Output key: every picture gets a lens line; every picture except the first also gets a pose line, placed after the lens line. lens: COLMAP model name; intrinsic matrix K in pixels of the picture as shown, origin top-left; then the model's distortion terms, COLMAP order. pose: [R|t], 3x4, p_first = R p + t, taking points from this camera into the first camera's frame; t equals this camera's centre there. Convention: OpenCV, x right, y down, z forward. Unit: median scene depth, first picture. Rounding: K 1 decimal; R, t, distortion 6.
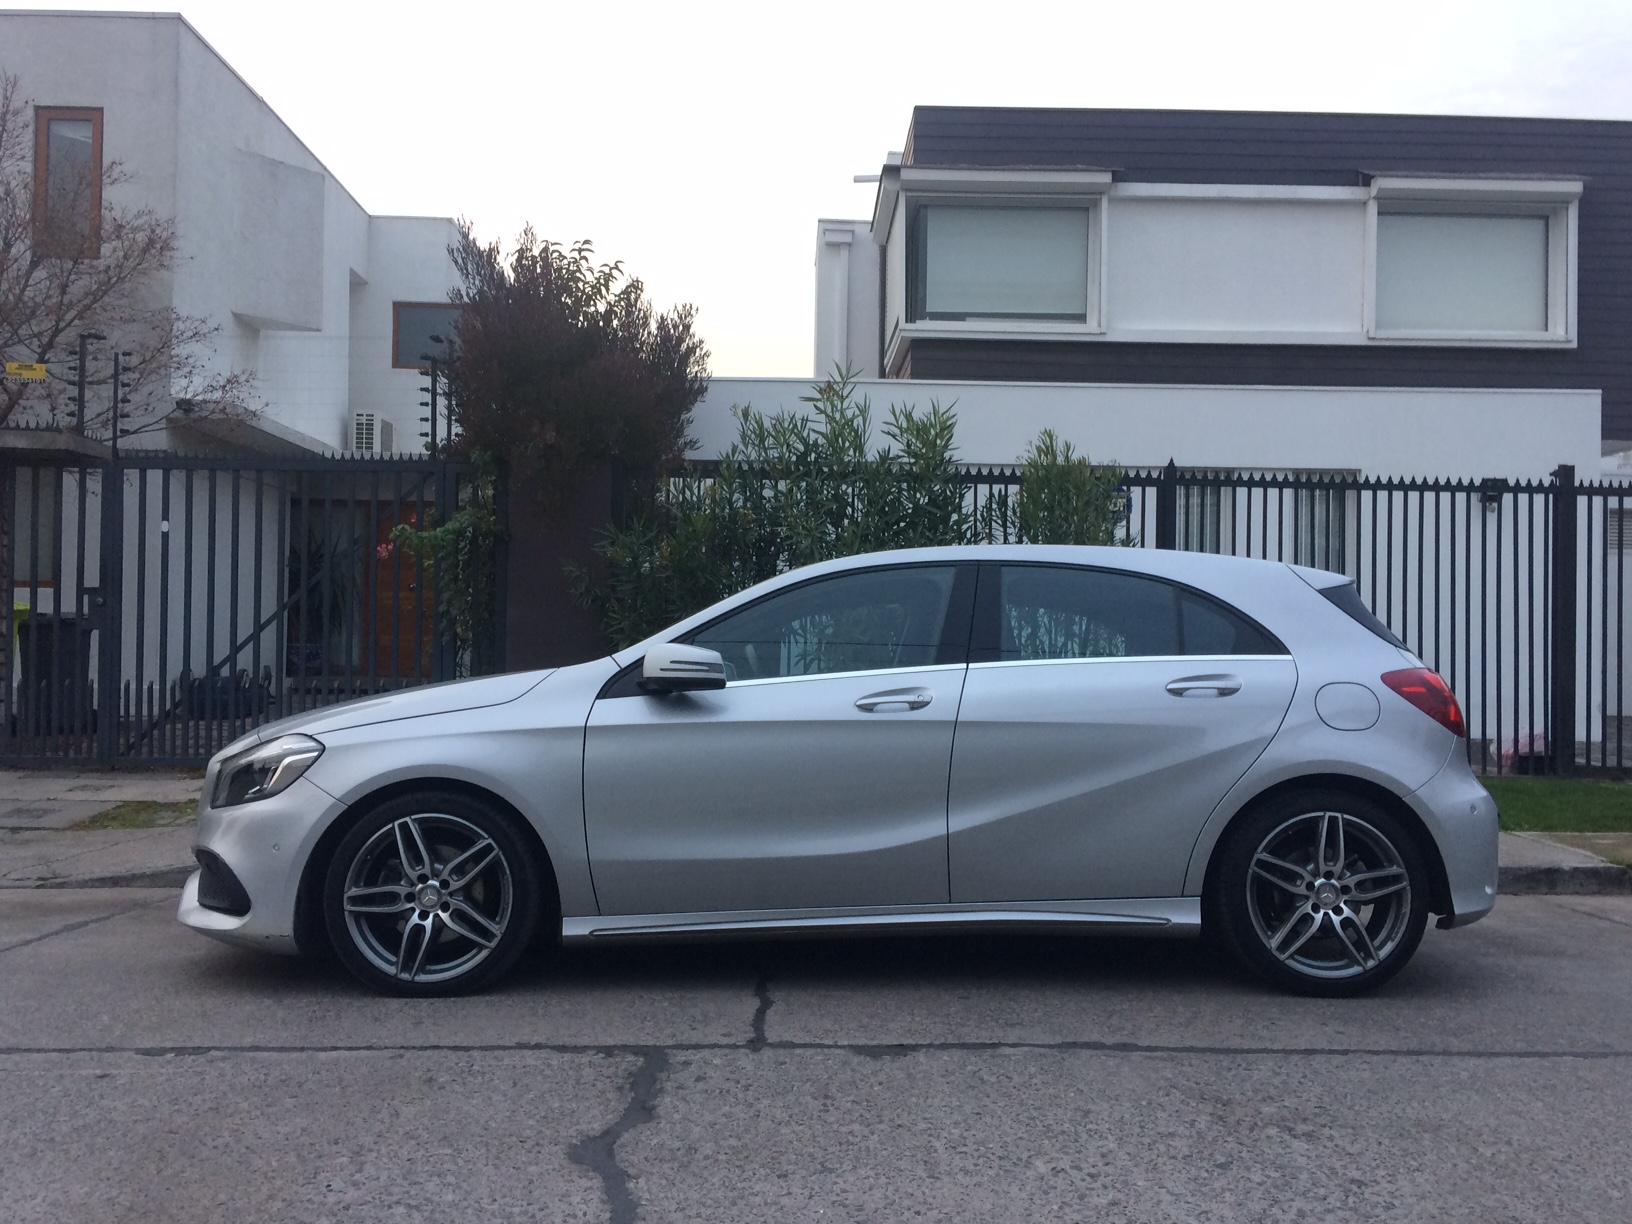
lens RADIAL K [[1474.6, 0, 816.0], [0, 1474.6, 612.0], [0, 0, 1]] dist [0.143322, -0.225553]
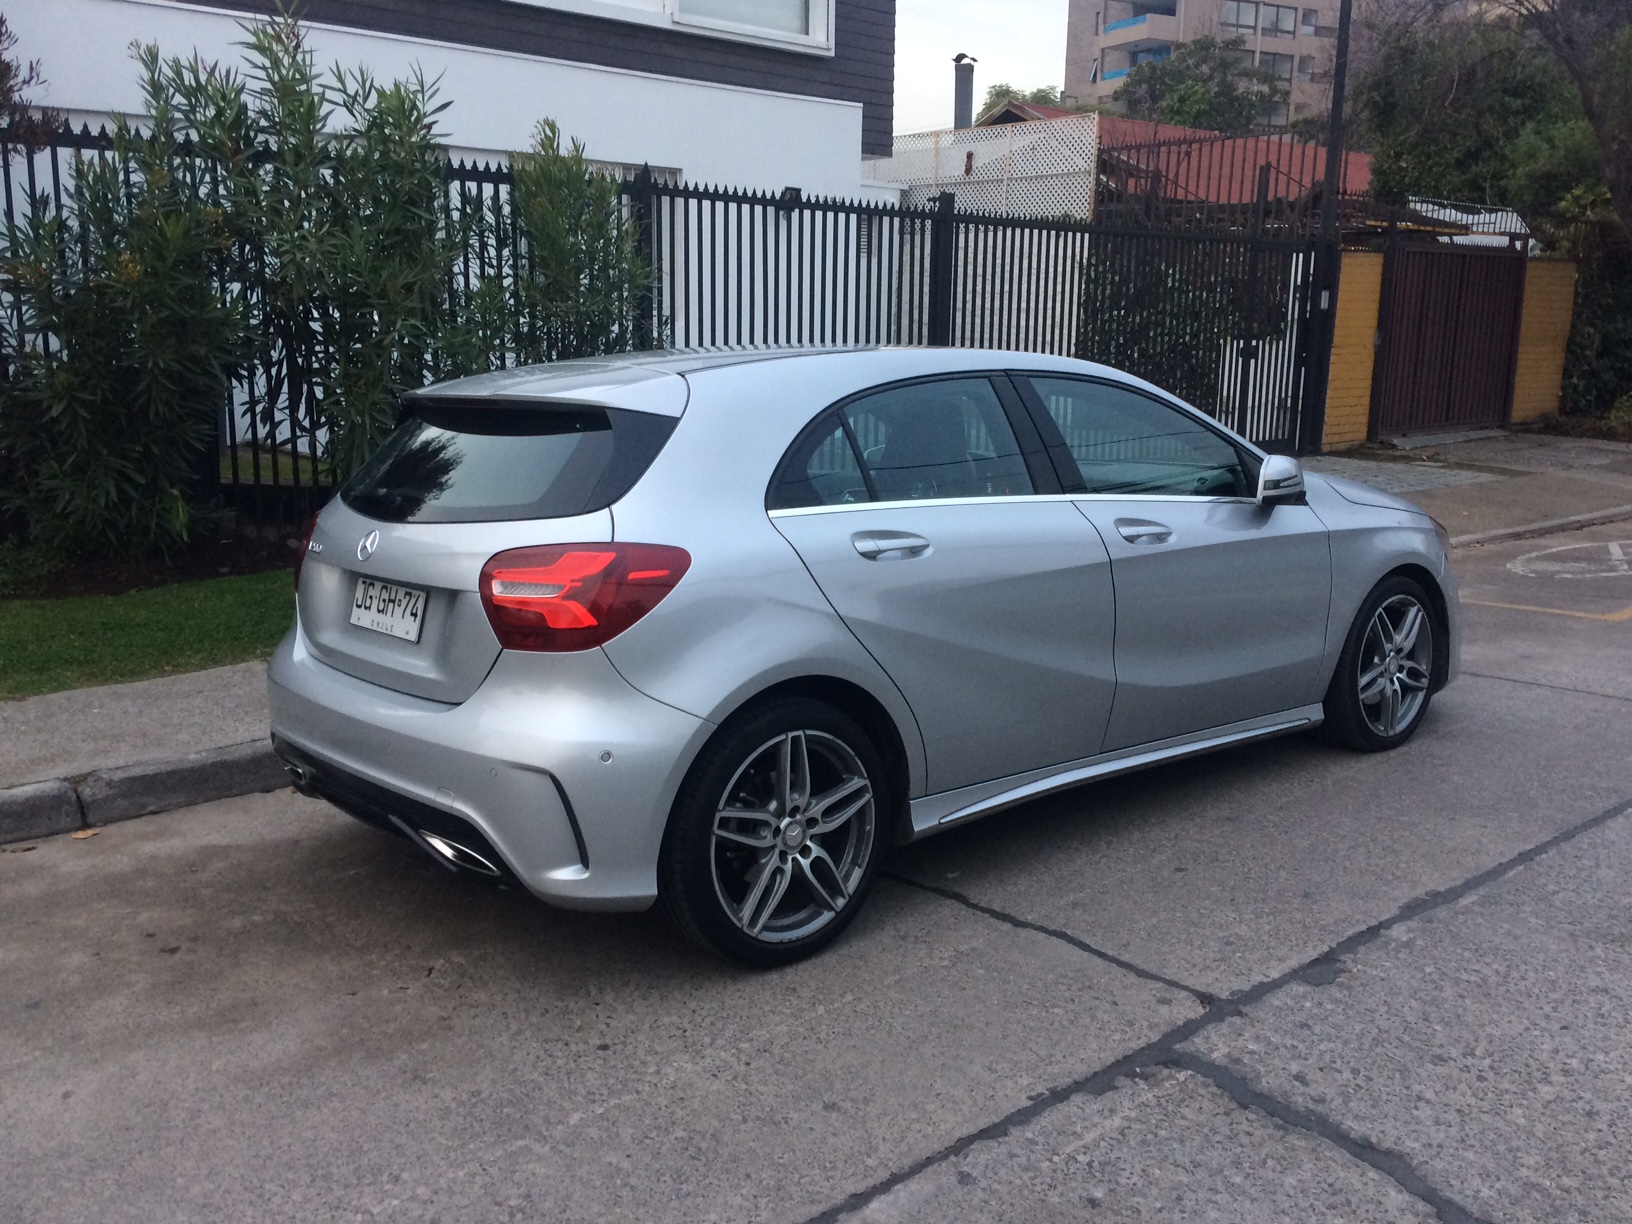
lens RADIAL K [[1474.6, 0, 816.0], [0, 1474.6, 612.0], [0, 0, 1]] dist [0.143322, -0.225553]
pose [[0.766517, -0.131434, 0.628631, -0.283362], [-0.016230, 0.974558, 0.223549, -0.043162], [-0.642019, -0.181556, 0.744882, 0.223379]]
